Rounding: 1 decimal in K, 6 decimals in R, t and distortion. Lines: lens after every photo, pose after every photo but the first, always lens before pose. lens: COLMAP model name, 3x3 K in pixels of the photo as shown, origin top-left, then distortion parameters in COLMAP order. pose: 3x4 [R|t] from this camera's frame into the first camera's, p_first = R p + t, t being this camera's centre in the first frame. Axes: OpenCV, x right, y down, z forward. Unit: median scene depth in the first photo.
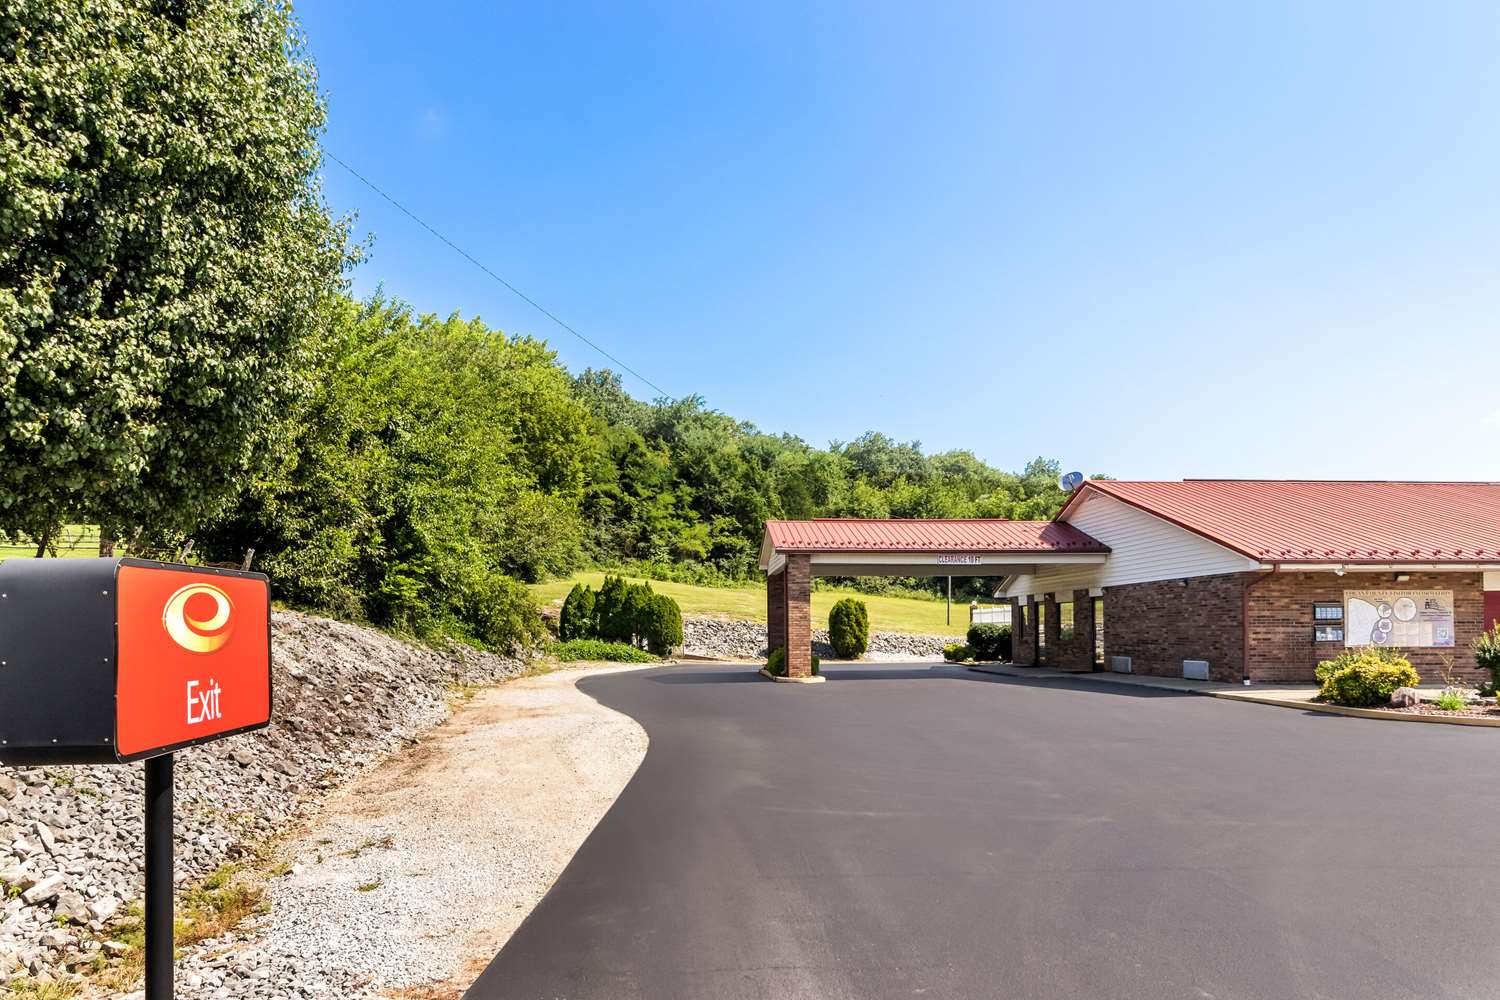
lens RADIAL K [[1032.3, 0, 750.3], [0, 1032.3, 573.6], [0, 0, 1]] dist [-0.002837, 0.002226]
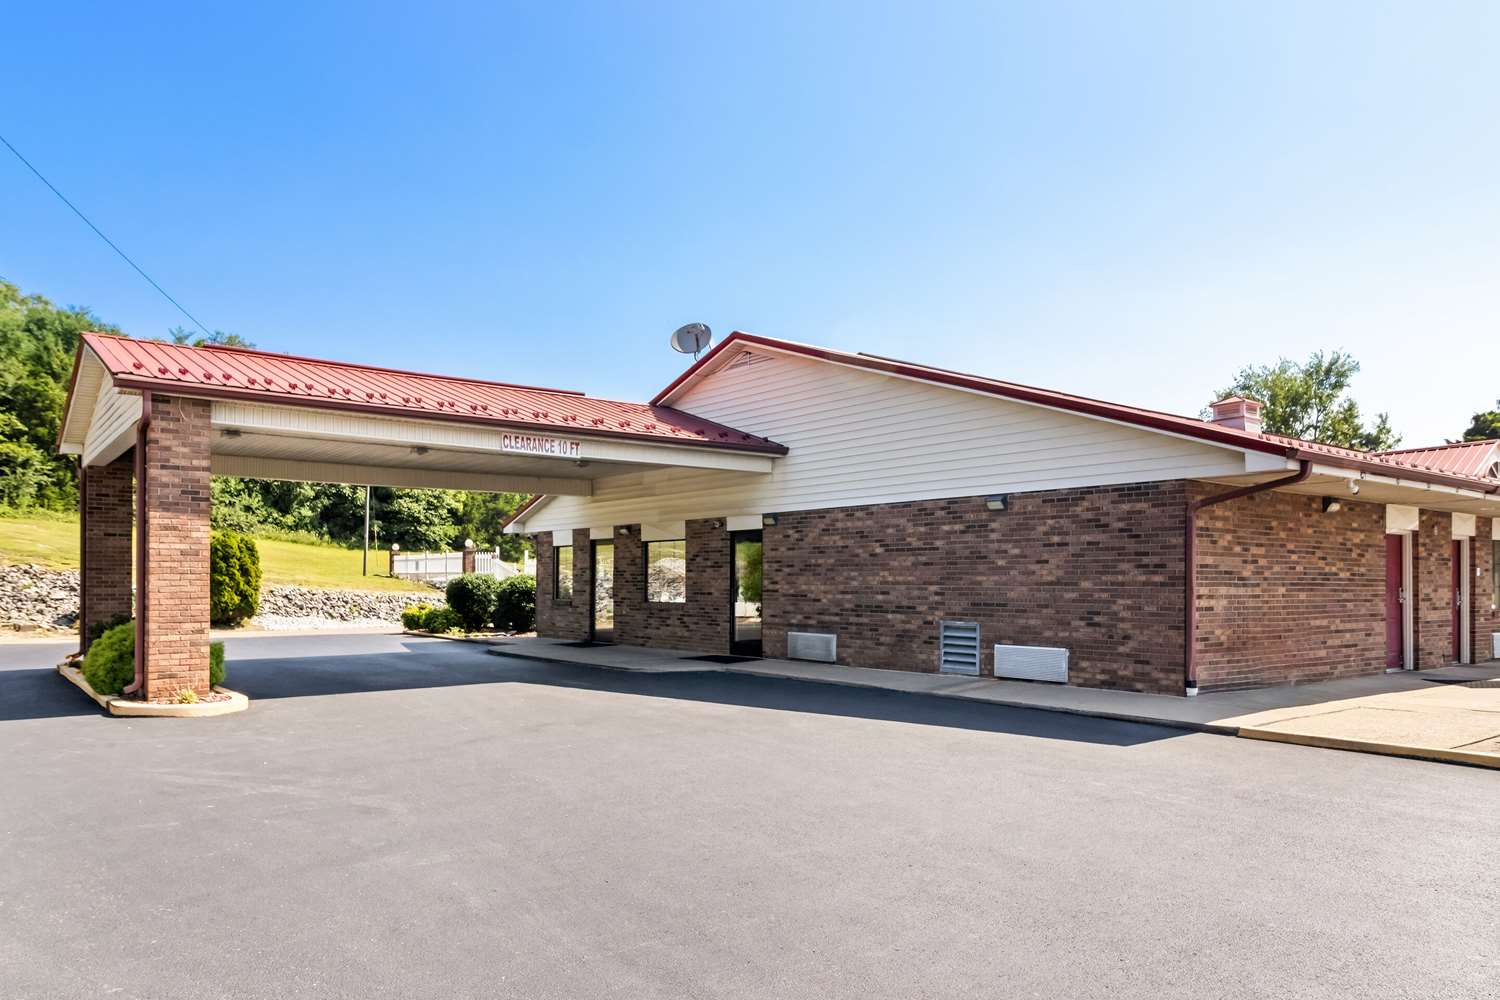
lens RADIAL K [[1032.3, 0, 750.3], [0, 1032.3, 573.6], [0, 0, 1]] dist [-0.002837, 0.002226]
pose [[0.823947, 0.012454, 0.566530, 0.002551], [-0.038690, 0.998662, 0.034317, 0.028202], [-0.565345, -0.050195, 0.823326, 0.539634]]
